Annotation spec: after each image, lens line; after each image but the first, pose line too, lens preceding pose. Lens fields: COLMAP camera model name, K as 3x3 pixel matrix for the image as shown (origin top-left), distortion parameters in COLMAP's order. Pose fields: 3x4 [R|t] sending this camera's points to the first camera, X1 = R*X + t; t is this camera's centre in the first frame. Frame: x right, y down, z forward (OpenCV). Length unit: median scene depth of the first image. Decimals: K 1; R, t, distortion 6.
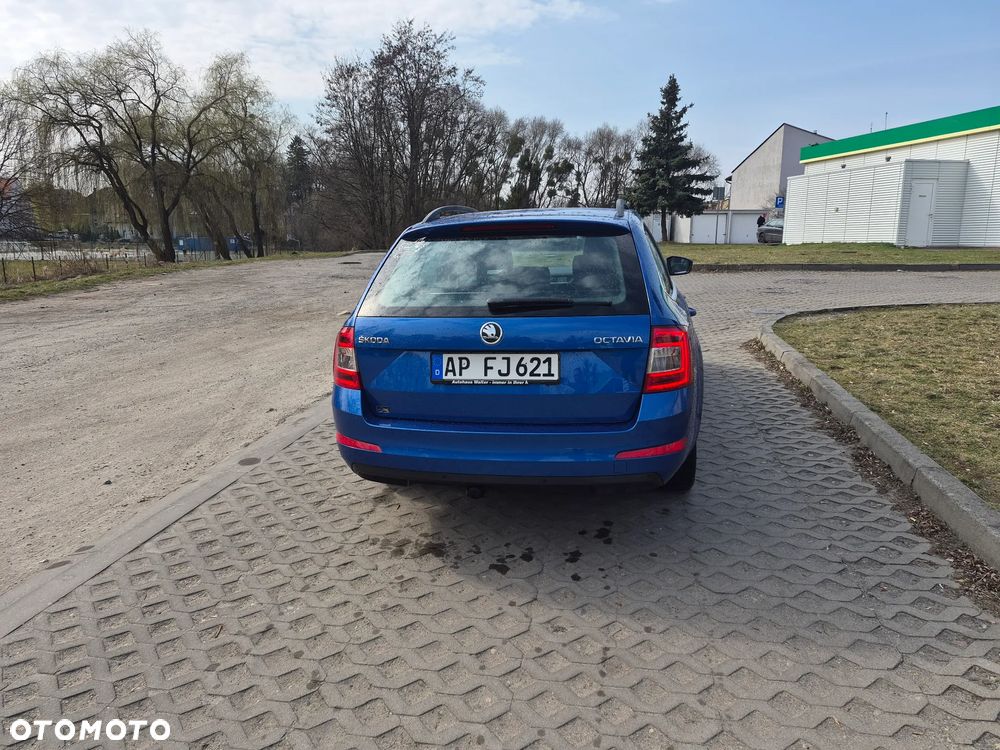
lens RADIAL K [[688.6, 0, 503.7], [0, 688.6, 362.9], [0, 0, 1]] dist [0.080585, -0.081003]
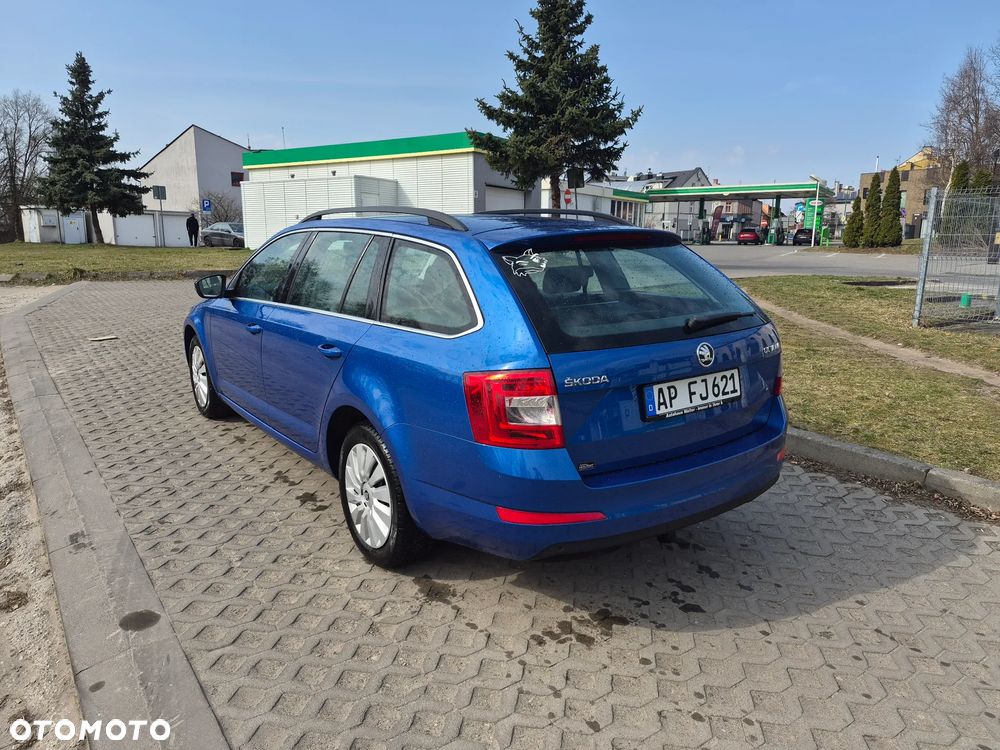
lens RADIAL K [[688.6, 0, 503.7], [0, 688.6, 362.9], [0, 0, 1]] dist [0.080585, -0.081003]
pose [[0.699969, -0.116230, 0.704652, -0.185071], [0.119646, 0.991808, 0.044746, -0.022926], [-0.704080, 0.052988, 0.708141, 0.116735]]
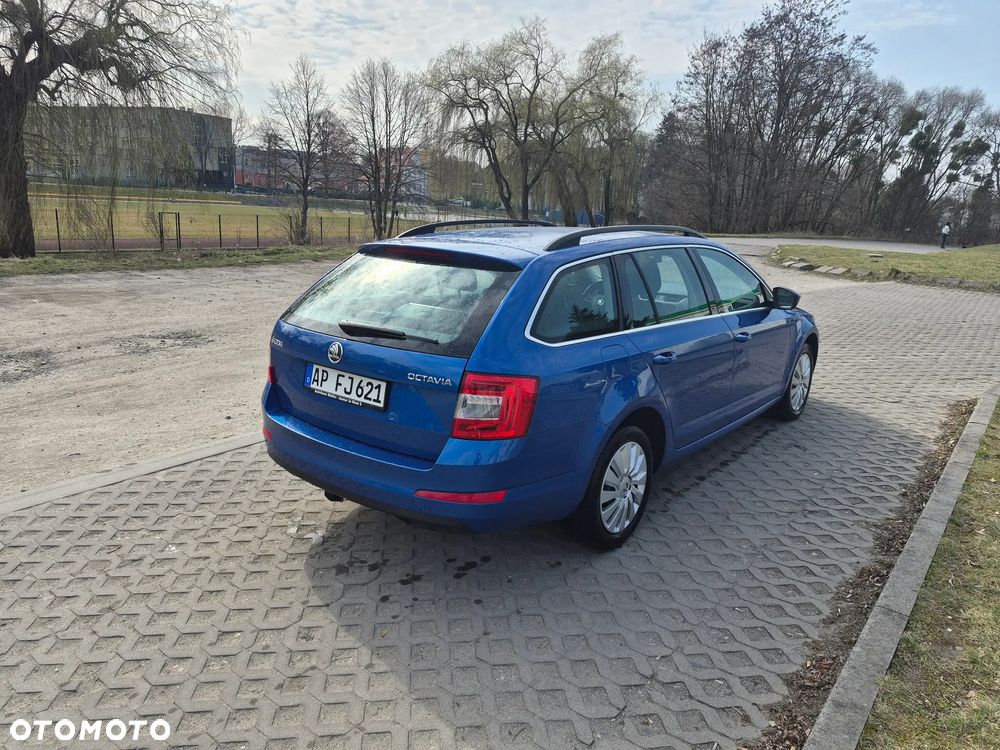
lens RADIAL K [[688.6, 0, 503.7], [0, 688.6, 362.9], [0, 0, 1]] dist [0.080585, -0.081003]
pose [[0.879179, 0.160019, -0.448818, 0.151078], [-0.146328, 0.987079, 0.065289, -0.029512], [0.453467, 0.008274, 0.891235, 0.034771]]
